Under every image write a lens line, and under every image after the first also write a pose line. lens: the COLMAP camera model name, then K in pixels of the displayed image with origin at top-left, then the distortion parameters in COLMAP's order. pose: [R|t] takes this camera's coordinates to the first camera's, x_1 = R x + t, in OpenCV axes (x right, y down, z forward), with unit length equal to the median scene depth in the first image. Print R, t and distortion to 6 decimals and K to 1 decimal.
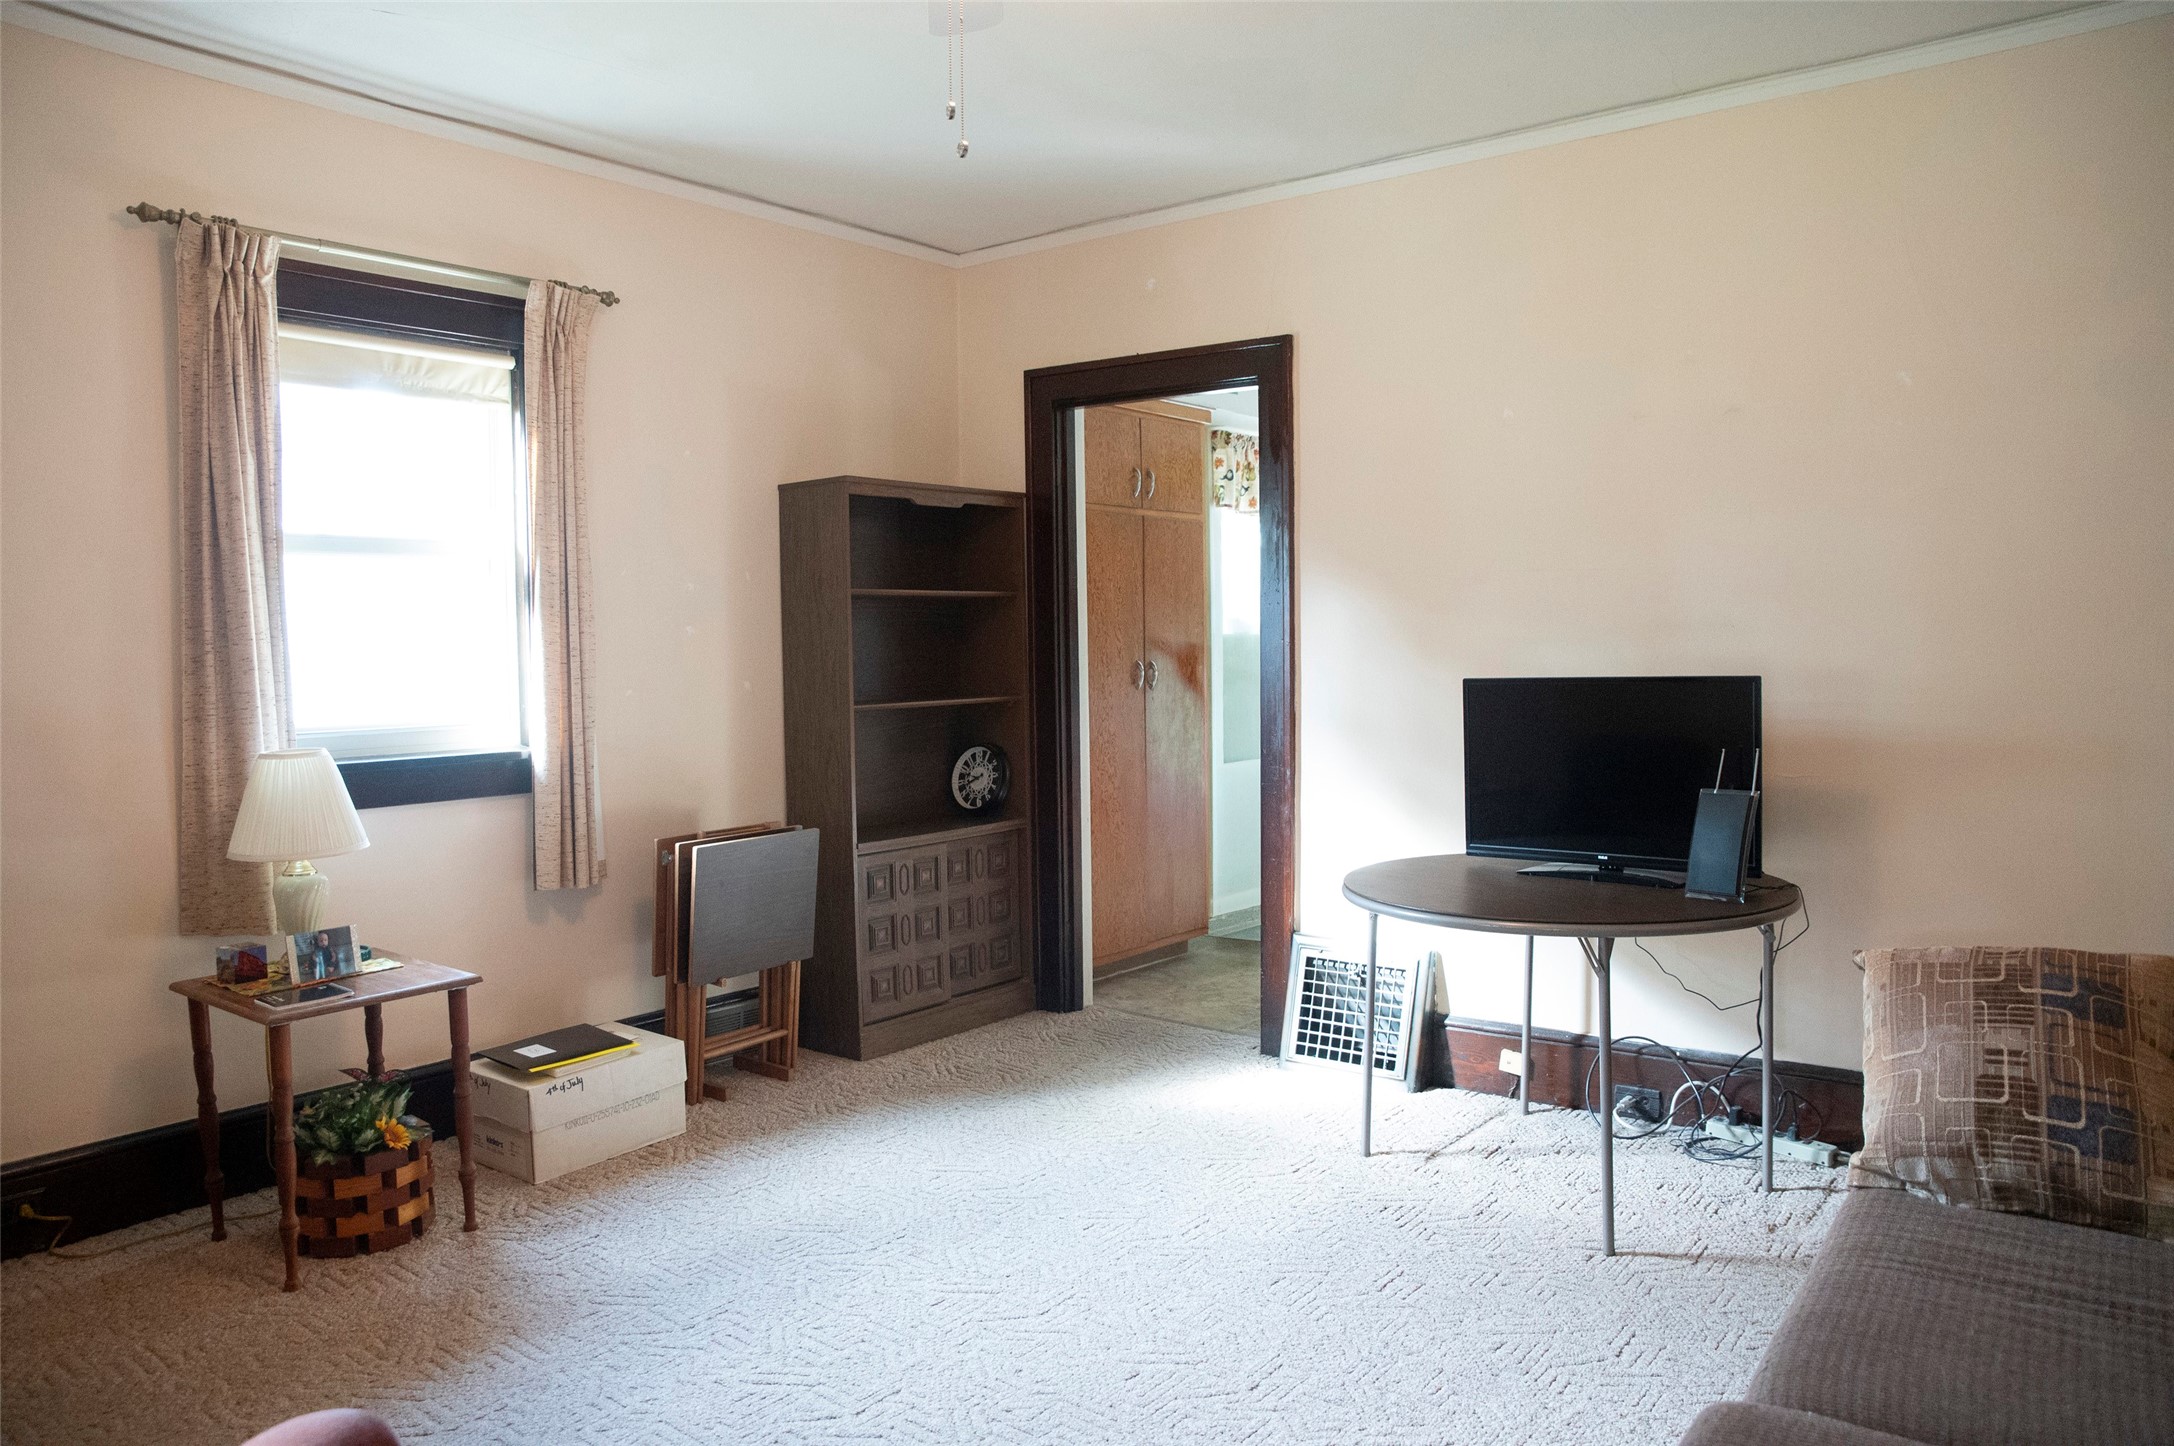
lens RADIAL K [[1483.7, 0, 1081.7], [0, 1483.7, 719.1], [0, 0, 1]] dist [-0.128521, 0.088460]
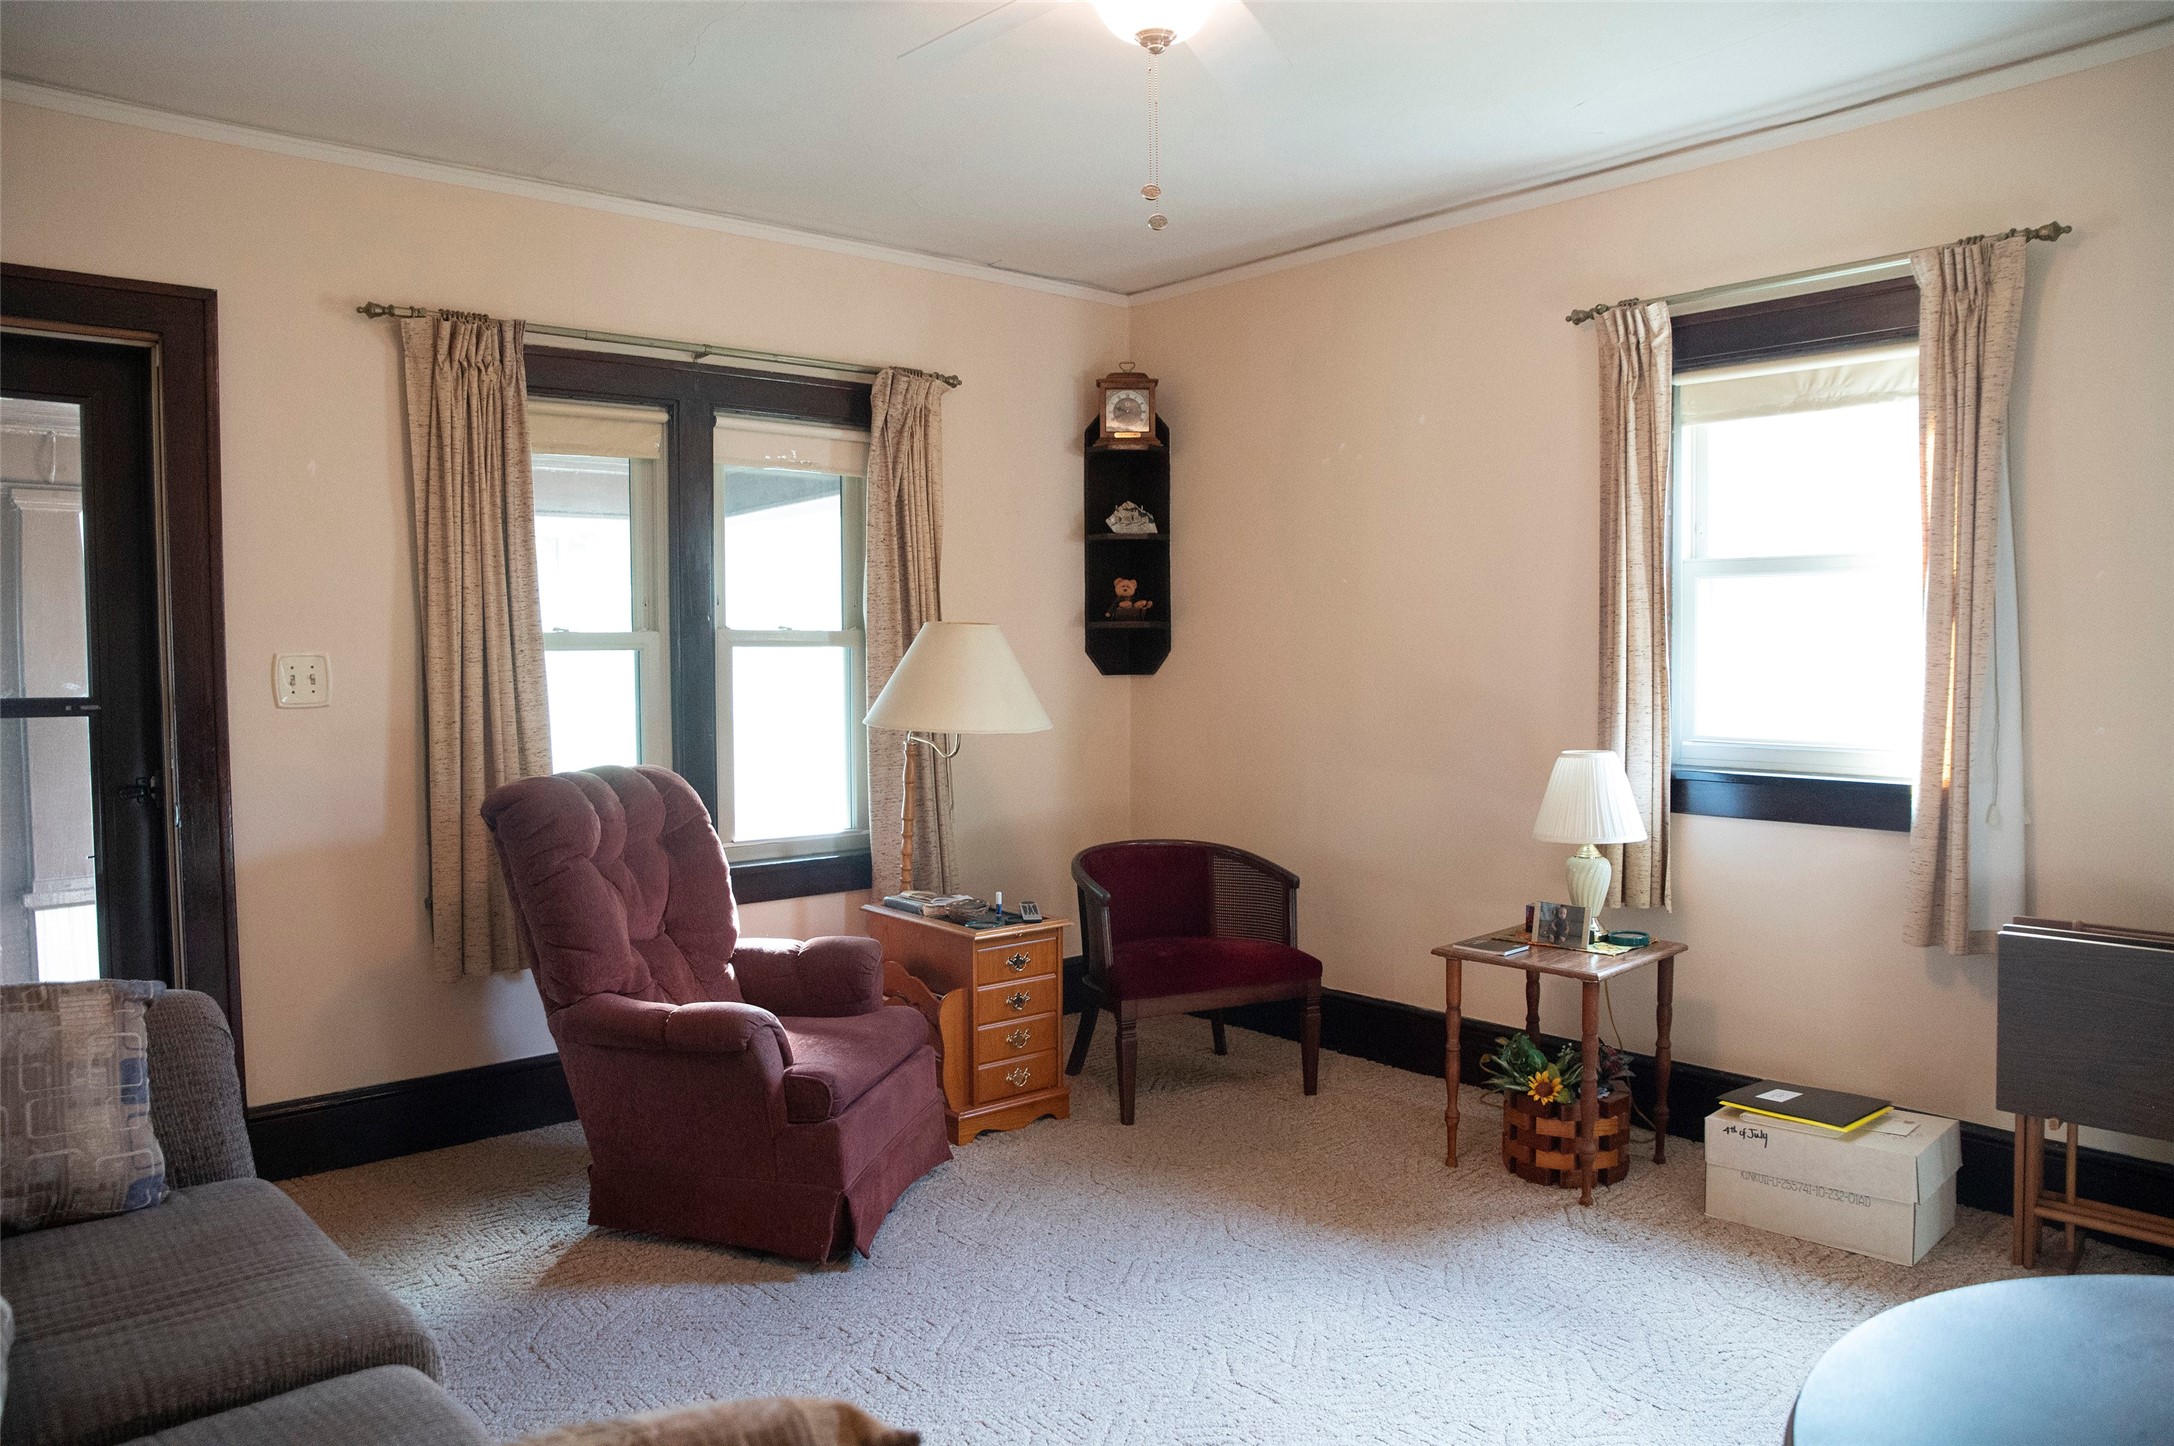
lens RADIAL K [[1483.7, 0, 1081.9], [0, 1483.7, 727.1], [0, 0, 1]] dist [-0.128521, 0.088460]
pose [[-0.198784, 0.065263, -0.977868, 0.636137], [-0.039906, 0.996414, 0.074613, -0.064854], [0.979230, 0.053854, -0.195467, 0.747329]]
